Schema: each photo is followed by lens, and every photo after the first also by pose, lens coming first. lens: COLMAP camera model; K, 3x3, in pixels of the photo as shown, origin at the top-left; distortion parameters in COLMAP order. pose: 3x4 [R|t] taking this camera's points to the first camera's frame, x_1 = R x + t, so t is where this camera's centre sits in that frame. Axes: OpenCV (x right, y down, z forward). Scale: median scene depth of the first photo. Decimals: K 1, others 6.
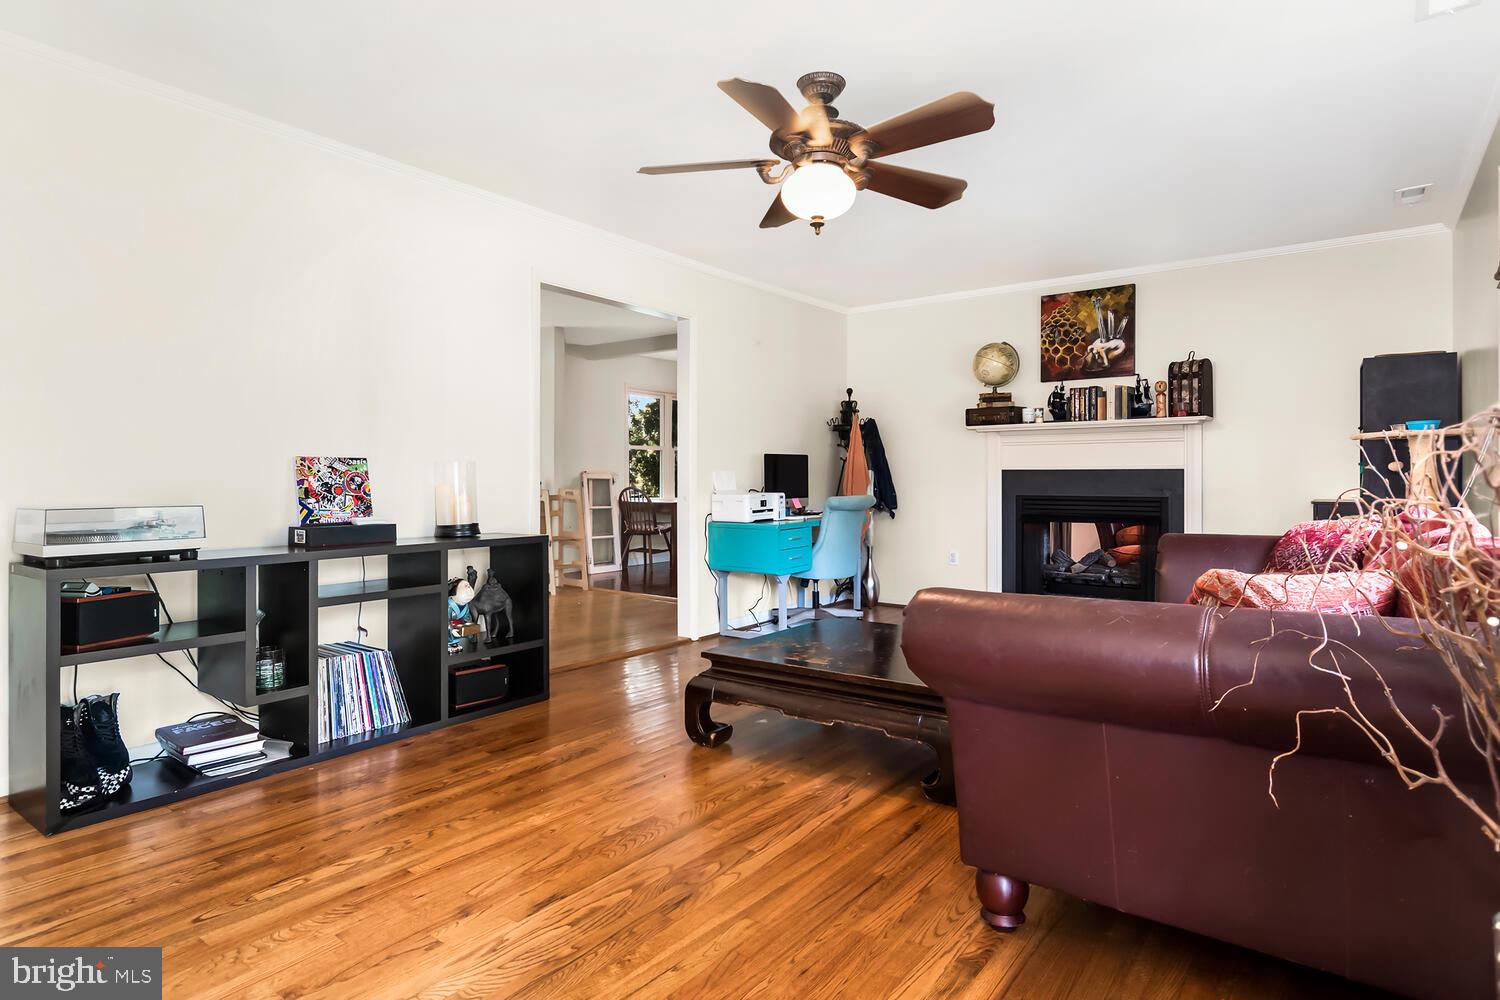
lens RADIAL K [[810.3, 0, 745.7], [0, 810.3, 474.1], [0, 0, 1]] dist [0.003855, -0.023738]
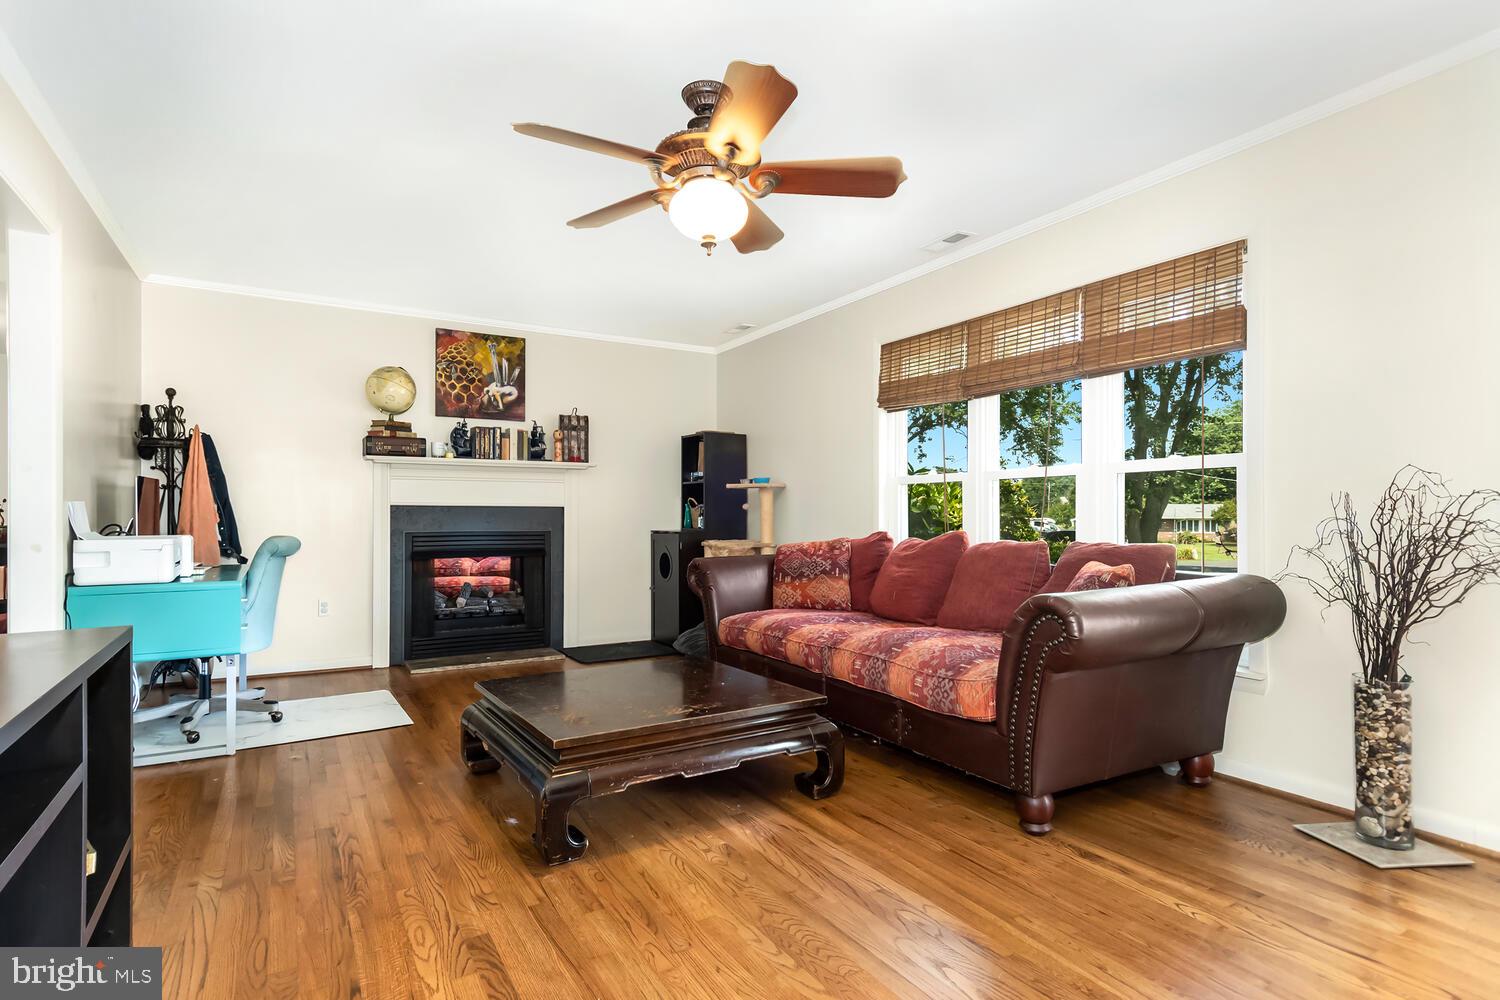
lens RADIAL K [[774.3, 0, 731.1], [0, 774.3, 507.7], [0, 0, 1]] dist [0.060847, -0.061721]
pose [[0.382866, 0.010162, 0.923748, -0.387799], [-0.005929, 0.999946, -0.008543, 0.003405], [-0.923785, -0.002206, 0.382905, 0.328252]]
